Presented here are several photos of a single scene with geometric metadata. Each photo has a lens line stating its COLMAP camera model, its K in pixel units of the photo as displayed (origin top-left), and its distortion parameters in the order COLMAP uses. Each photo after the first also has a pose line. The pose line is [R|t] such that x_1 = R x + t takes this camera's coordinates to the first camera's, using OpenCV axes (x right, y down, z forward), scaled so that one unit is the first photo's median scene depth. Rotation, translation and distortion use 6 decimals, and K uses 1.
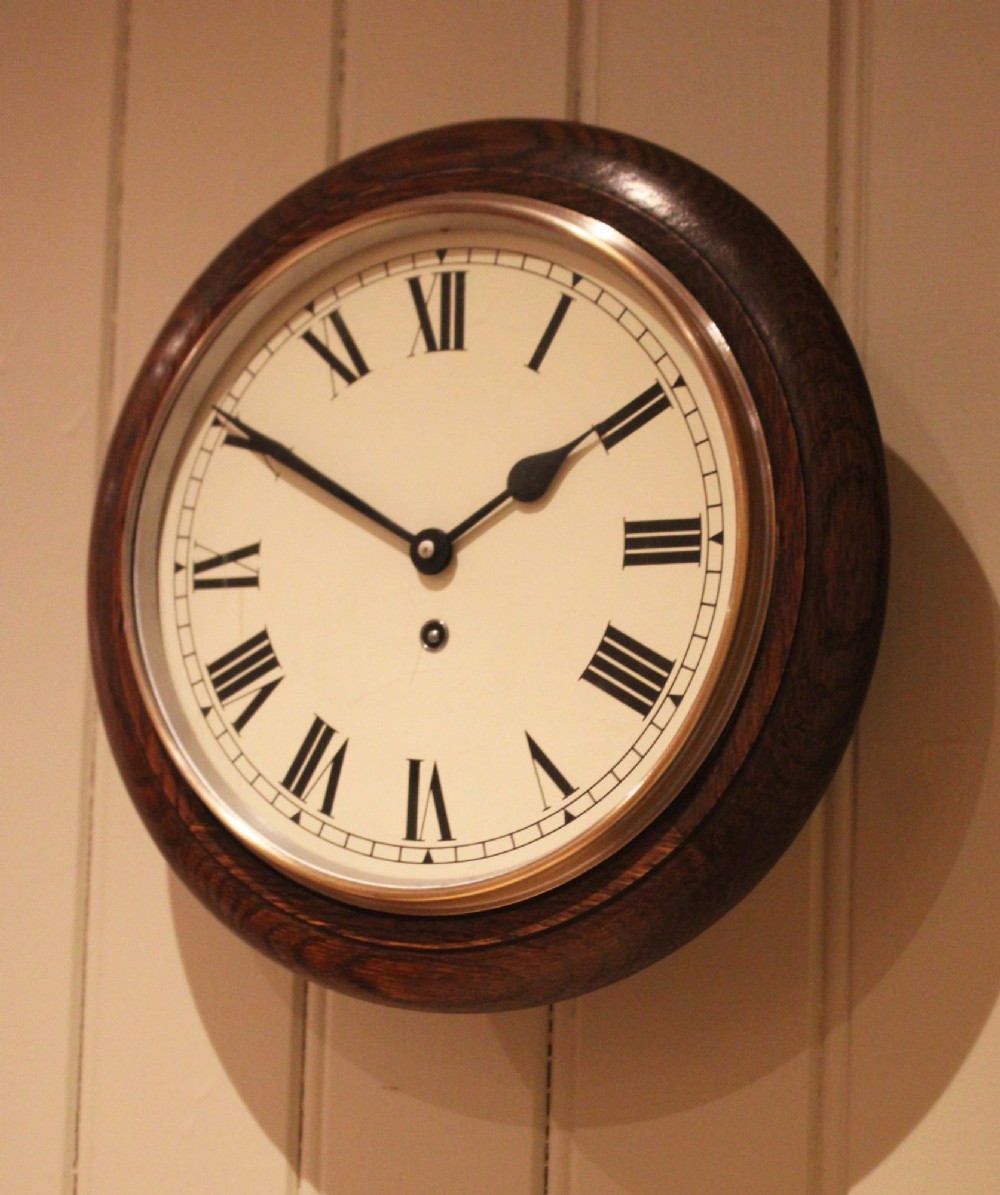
lens RADIAL K [[2560.2, 0, 515.5], [0, 2560.2, 766.8], [0, 0, 1]] dist [-0.026935, 0.000000]
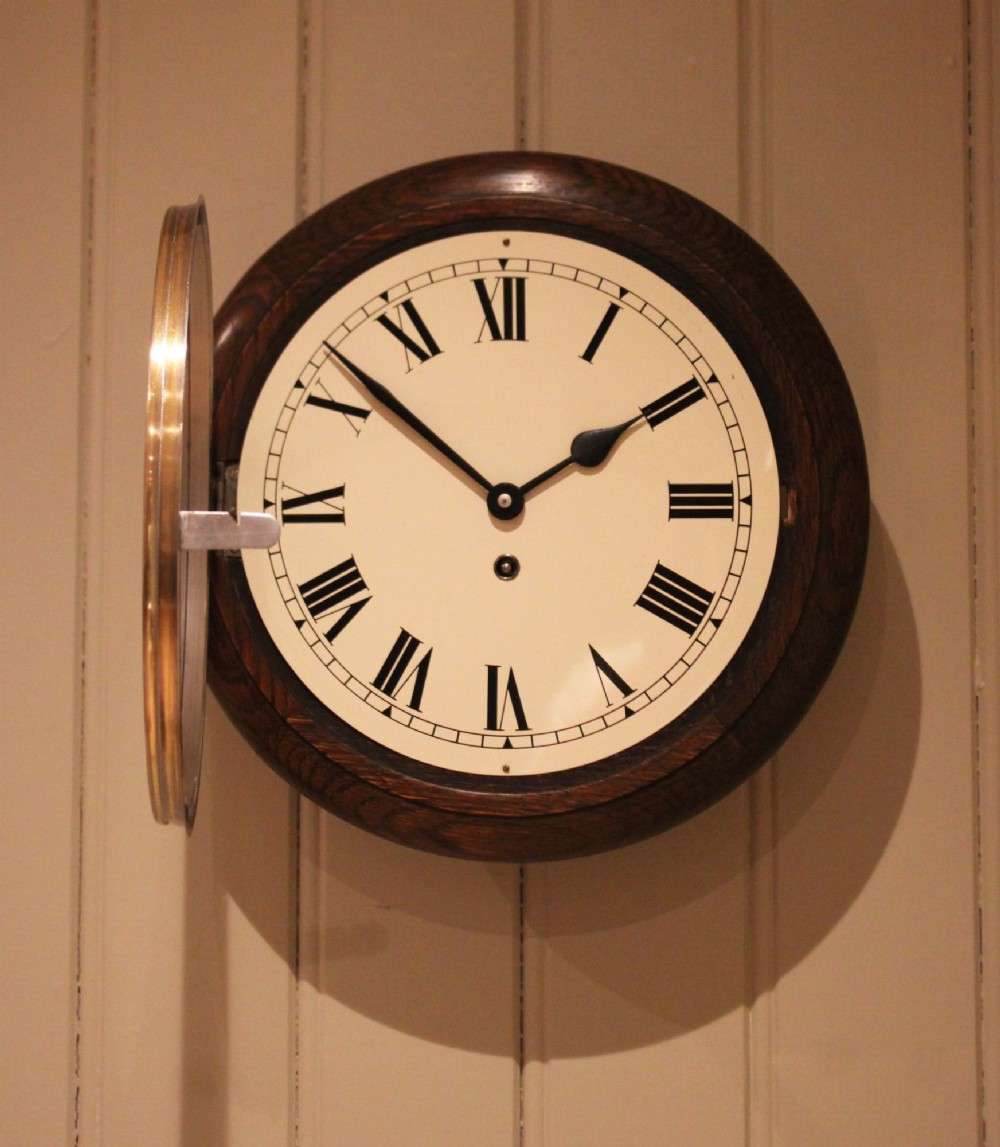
lens RADIAL K [[2499.3, 0, 460.8], [0, 2499.3, 398.0], [0, 0, 1]] dist [0.047130, 0.000000]
pose [[0.938272, -0.009671, 0.345763, -0.483368], [0.002879, 0.999793, 0.020152, -0.161086], [-0.345887, -0.017912, 0.938105, -0.152804]]
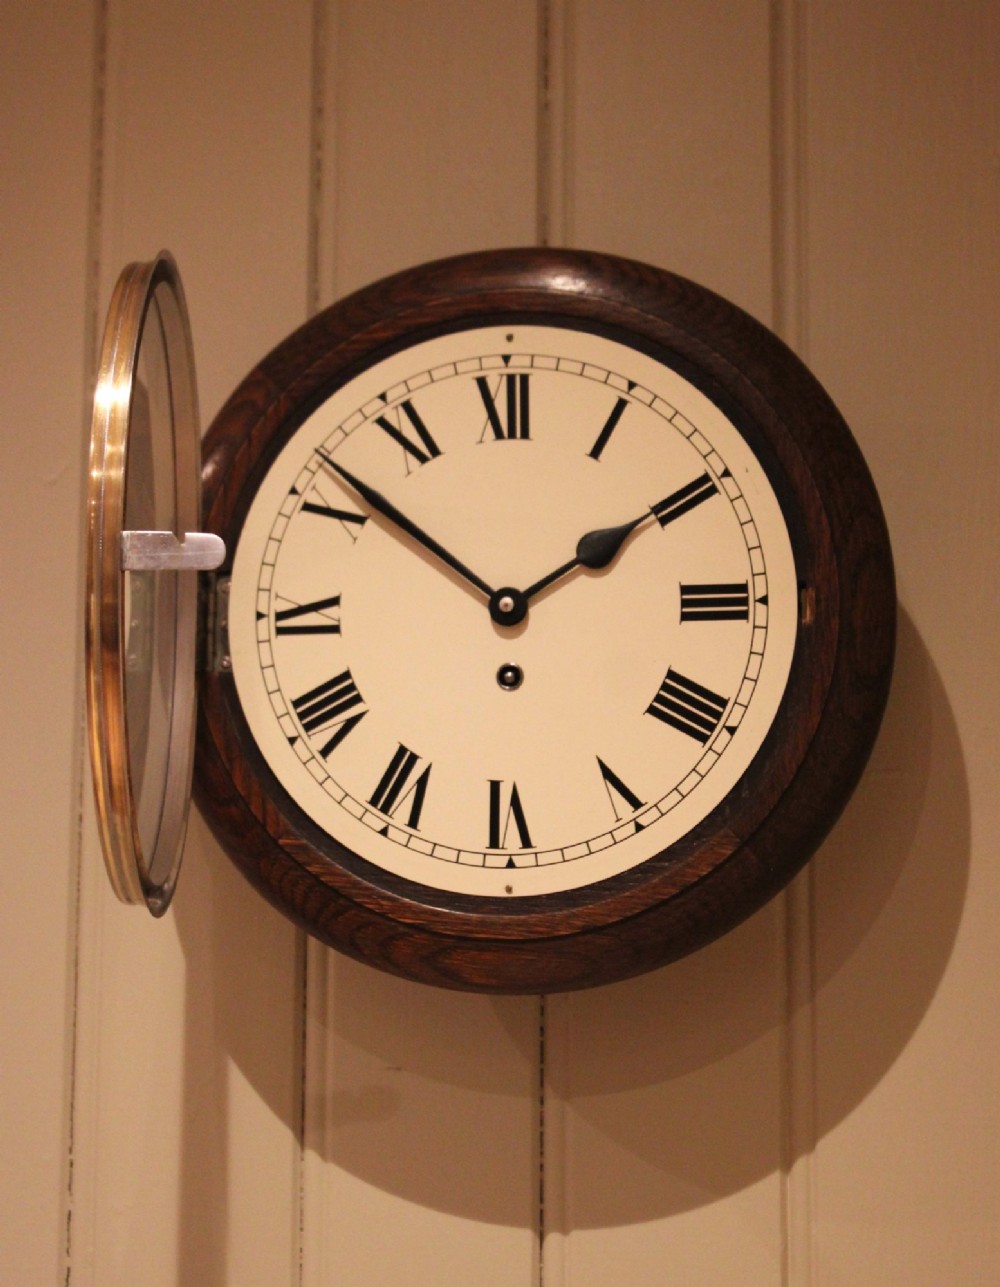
lens RADIAL K [[2888.6, 0, 495.3], [0, 2888.6, 644.8], [0, 0, 1]] dist [0.084295, 0.000000]
pose [[0.958604, 0.010377, 0.284554, -0.424942], [0.007218, 0.998129, -0.060714, 0.015827], [-0.284652, 0.060255, 0.956736, -0.291201]]
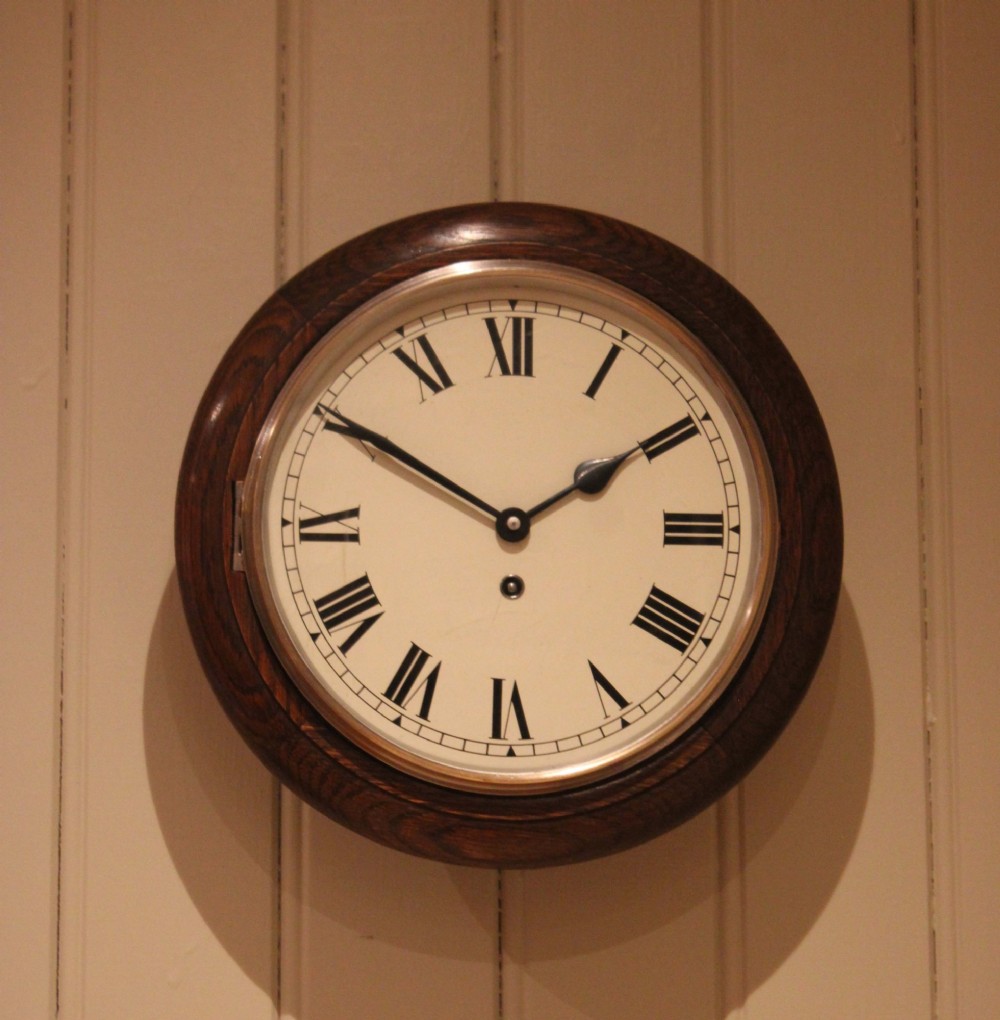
lens RADIAL K [[3578.2, 0, 480.3], [0, 3578.2, 476.6], [0, 0, 1]] dist [0.166639, 0.000000]
pose [[0.866326, 0.048268, 0.497141, -0.993761], [-0.022999, 0.998119, -0.056832, -0.001714], [-0.498949, 0.037801, 0.865807, -0.631762]]
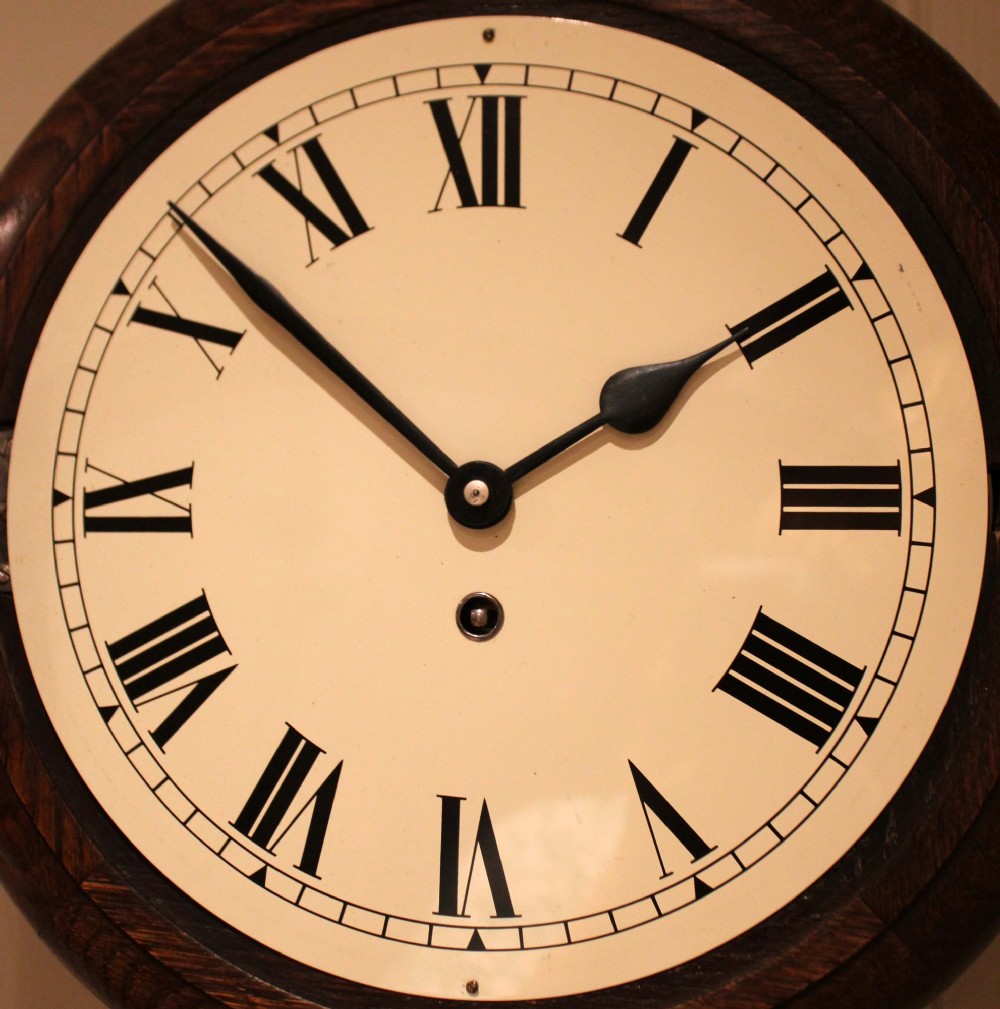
lens RADIAL K [[1644.5, 0, 492.0], [0, 1644.5, 493.9], [0, 0, 1]] dist [-0.044920, 0.000000]
pose [[0.946013, 0.012906, 0.323872, -0.174286], [-0.010553, 0.999904, -0.009018, -0.080942], [-0.323957, 0.005113, 0.946058, 0.581592]]
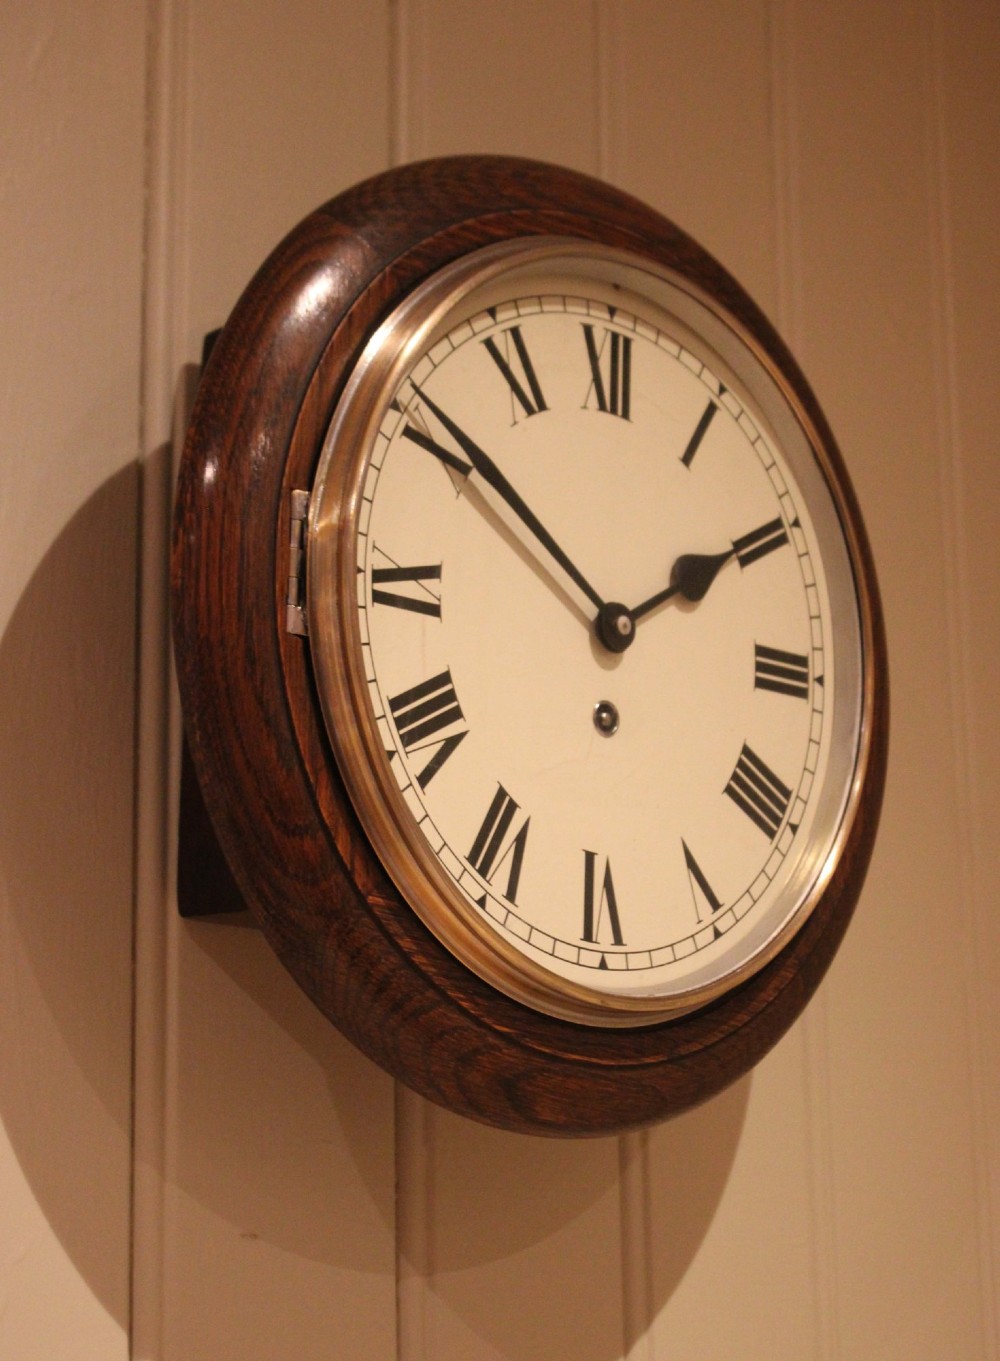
lens RADIAL K [[2644.1, 0, 487.8], [0, 2644.1, 707.1], [0, 0, 1]] dist [-0.023410, 0.000000]
pose [[0.343143, 0.163575, 0.924930, -0.922063], [-0.078498, 0.986269, -0.145300, 0.085102], [-0.935997, -0.022747, 0.351272, 0.713995]]
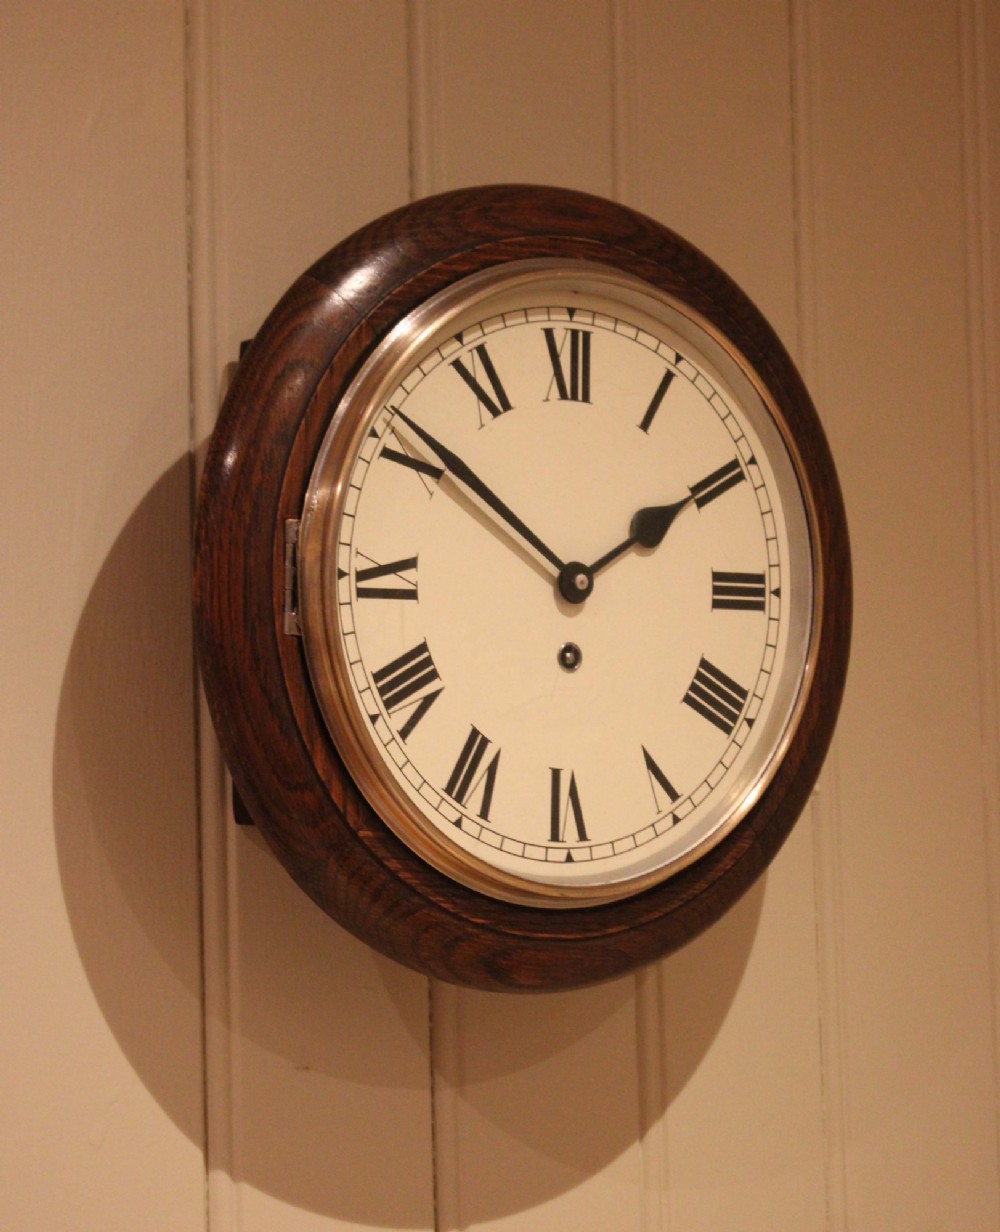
lens RADIAL K [[3091.8, 0, 487.8], [0, 3091.8, 572.6], [0, 0, 1]] dist [0.014119, 0.000000]
pose [[0.469962, 0.028145, 0.882238, -1.249365], [-0.056348, 0.998409, -0.001835, -0.084331], [-0.880886, -0.048850, 0.470800, 0.400108]]
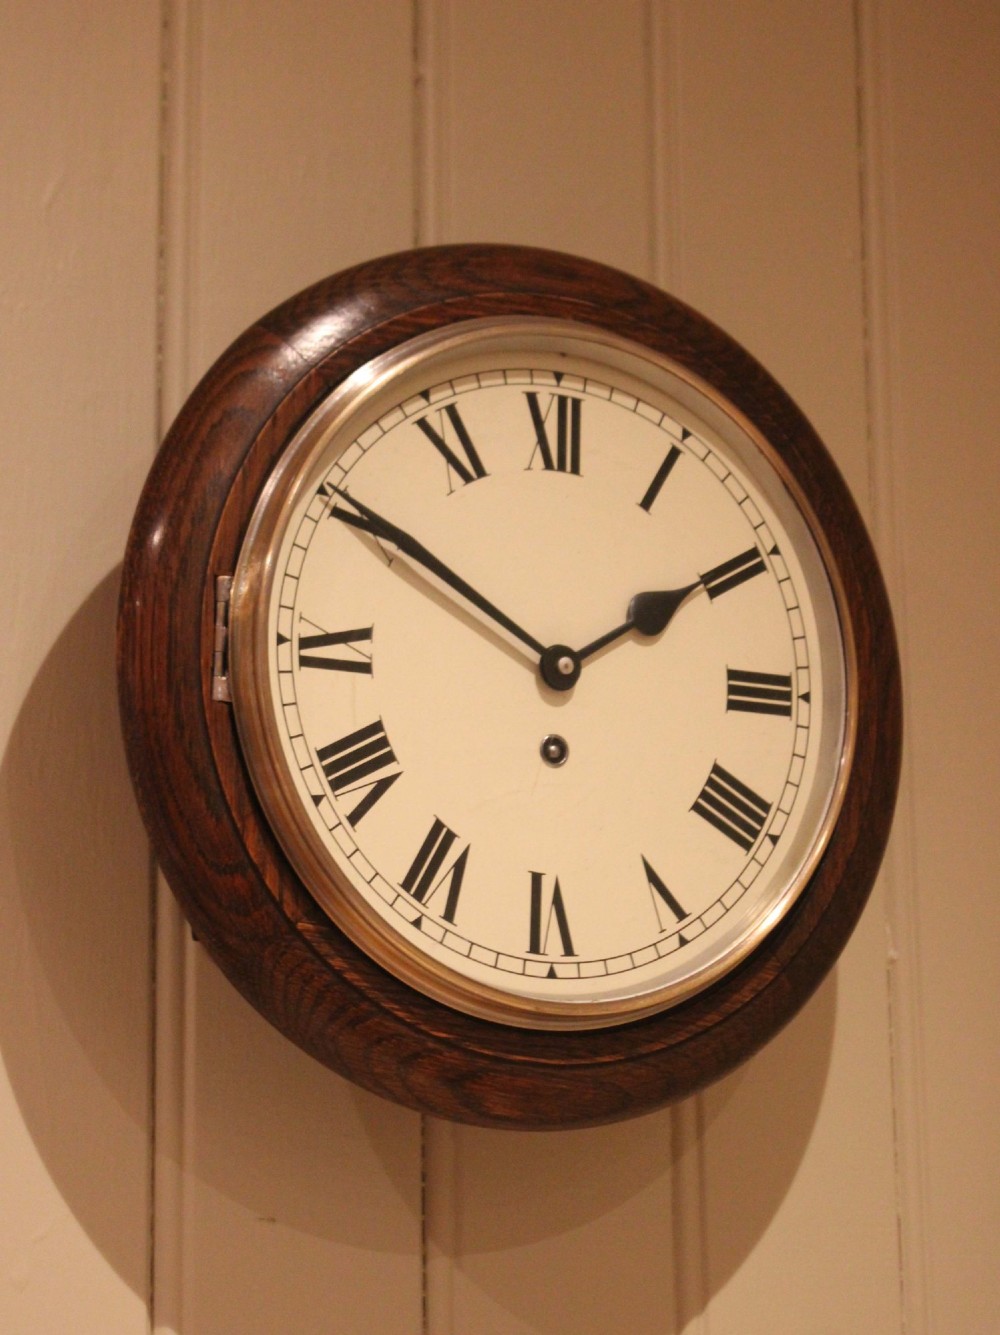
lens RADIAL K [[3133.5, 0, 416.4], [0, 3133.5, 630.7], [0, 0, 1]] dist [0.031604, 0.000000]
pose [[0.589943, 0.137477, 0.795655, -1.057114], [-0.062145, 0.990207, -0.125014, 0.059751], [-0.805050, 0.024305, 0.592709, 0.314543]]
